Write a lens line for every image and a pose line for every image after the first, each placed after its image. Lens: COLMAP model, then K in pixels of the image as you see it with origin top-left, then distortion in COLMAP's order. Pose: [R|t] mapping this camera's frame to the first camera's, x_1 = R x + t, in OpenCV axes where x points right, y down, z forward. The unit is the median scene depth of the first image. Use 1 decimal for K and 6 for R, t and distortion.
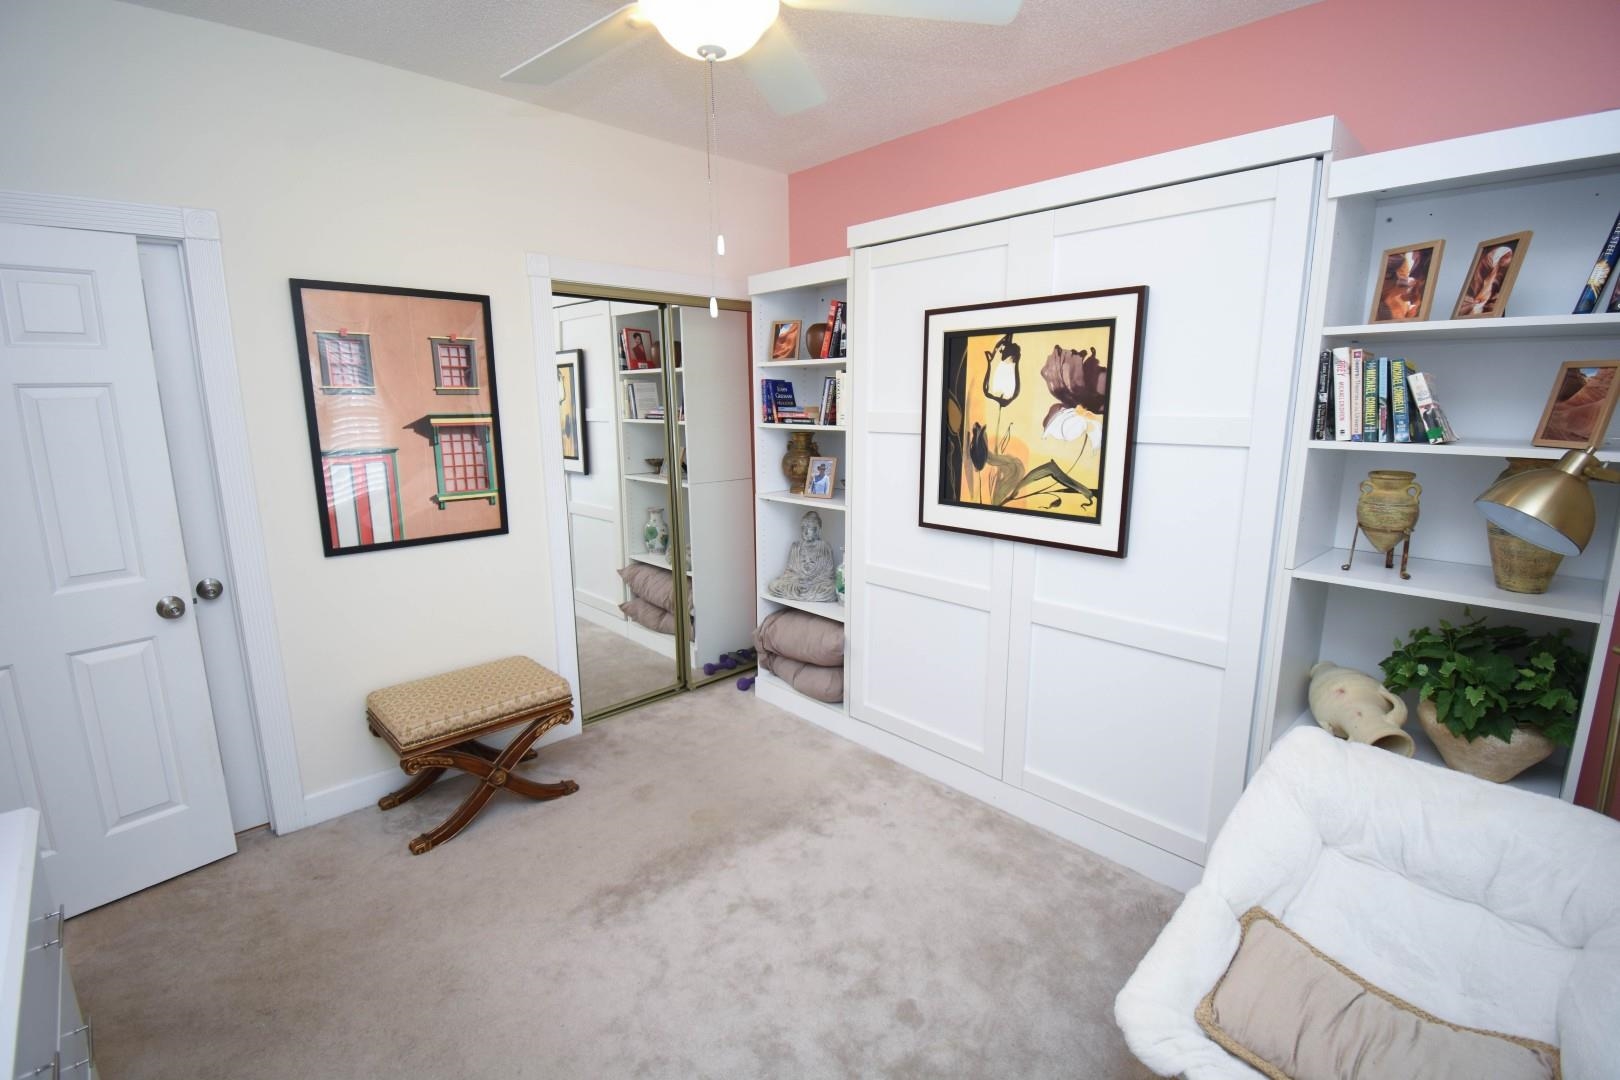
lens RADIAL K [[715.4, 0, 804.7], [0, 715.4, 537.1], [0, 0, 1]] dist [-0.001252, -0.015441]
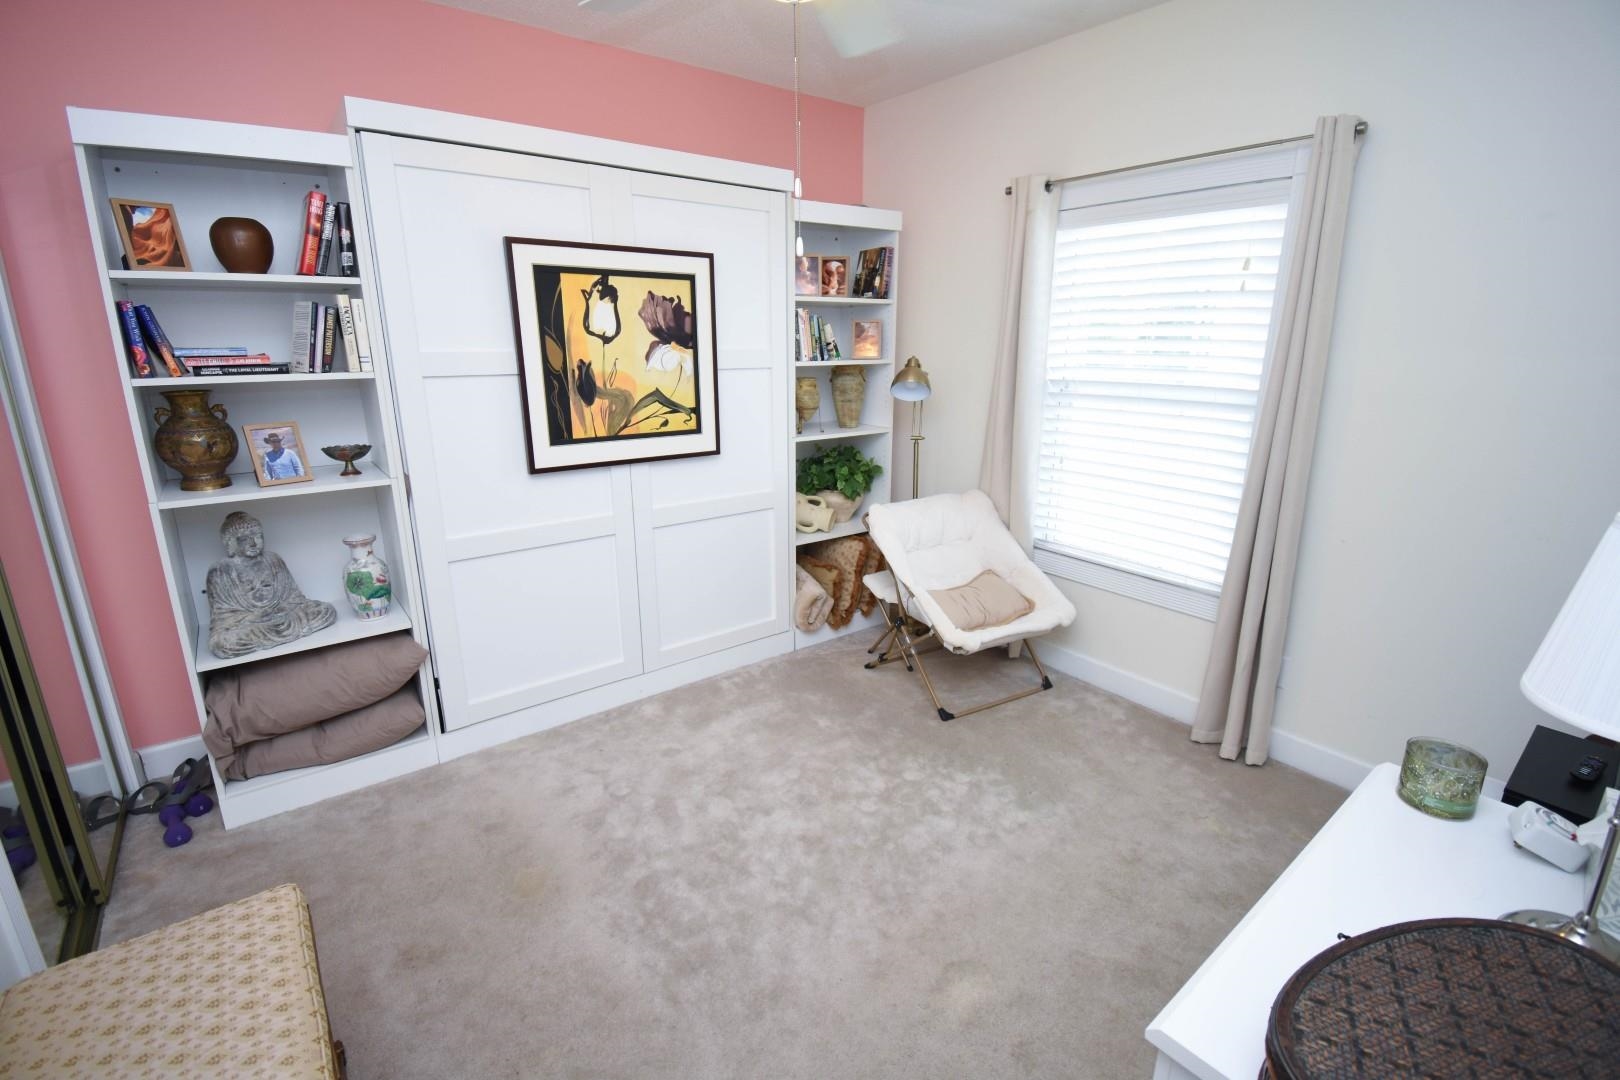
lens RADIAL K [[715.4, 0, 807.4], [0, 715.4, 539.7], [0, 0, 1]] dist [-0.001252, -0.015441]
pose [[0.097200, -0.261215, 0.960374, -0.817246], [0.186678, 0.952602, 0.240208, -0.102173], [-0.977601, 0.155933, 0.141356, 0.592576]]
